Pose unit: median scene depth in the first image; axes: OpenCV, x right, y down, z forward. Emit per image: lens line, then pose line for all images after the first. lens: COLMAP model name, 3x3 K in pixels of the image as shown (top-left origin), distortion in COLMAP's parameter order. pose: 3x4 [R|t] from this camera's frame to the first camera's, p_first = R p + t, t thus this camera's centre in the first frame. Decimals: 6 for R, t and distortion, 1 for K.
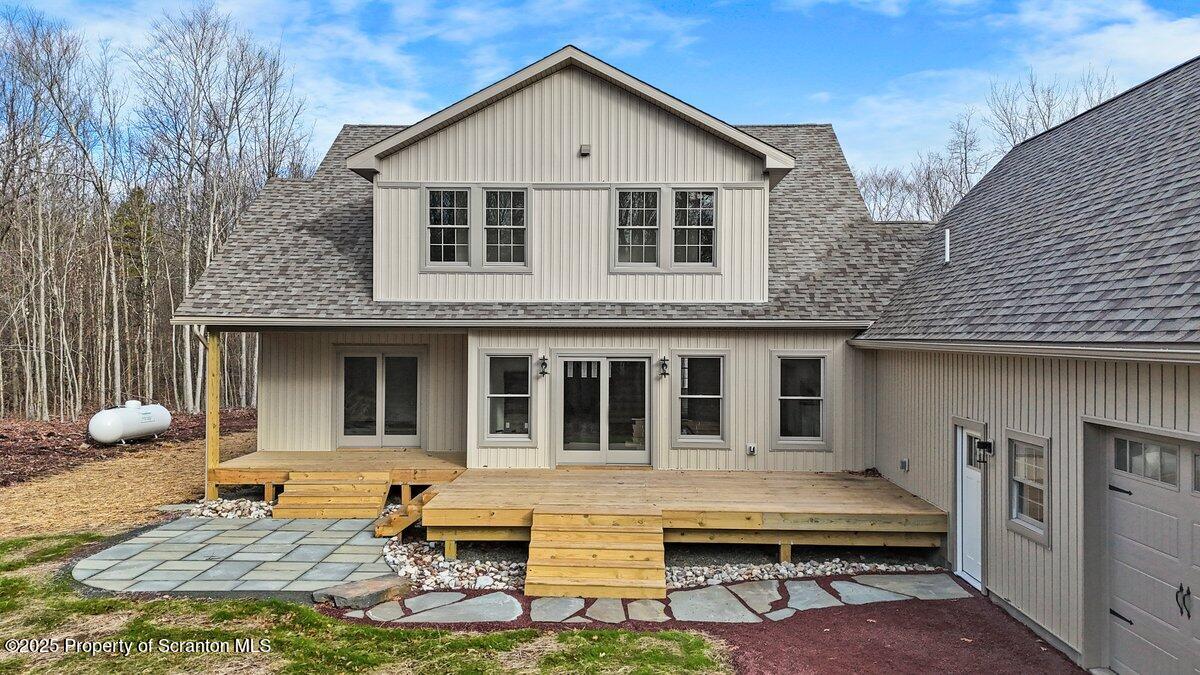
lens RADIAL K [[873.9, 0, 602.7], [0, 873.9, 332.6], [0, 0, 1]] dist [0.095822, -0.104070]
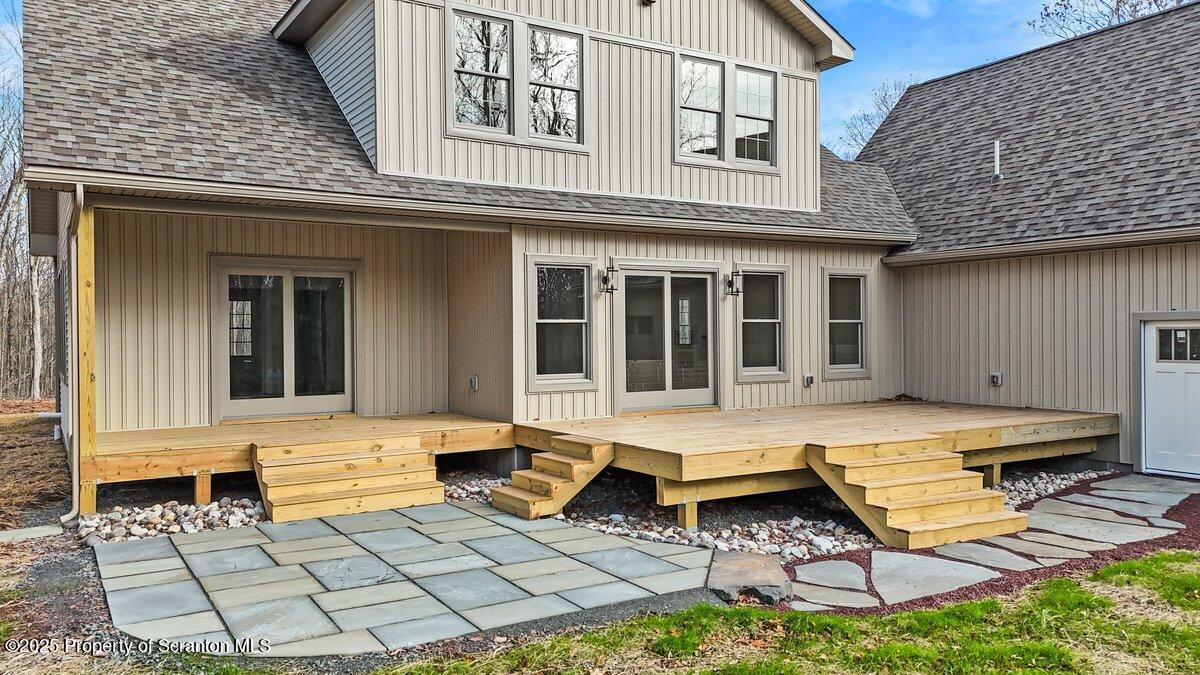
lens RADIAL K [[892.2, 0, 597.7], [0, 892.2, 342.5], [0, 0, 1]] dist [0.101137, -0.116621]
pose [[0.834882, -0.016891, 0.550170, -0.494702], [0.012177, 0.999851, 0.012218, 0.081929], [-0.550294, -0.003502, 0.834964, 0.367266]]
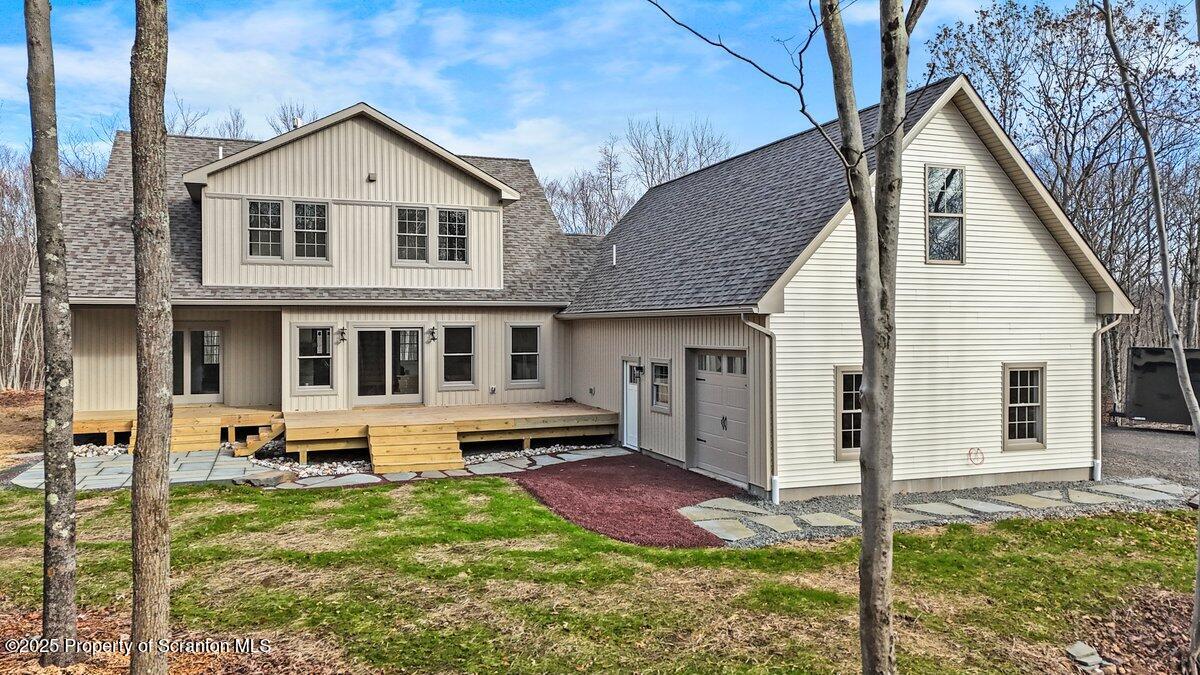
lens RADIAL K [[873.9, 0, 602.7], [0, 873.9, 332.6], [0, 0, 1]] dist [0.095822, -0.104070]
pose [[0.925720, -0.011082, 0.378047, -0.212315], [0.006832, 0.999898, 0.012580, 0.020861], [-0.378147, -0.009063, 0.925701, -0.423622]]
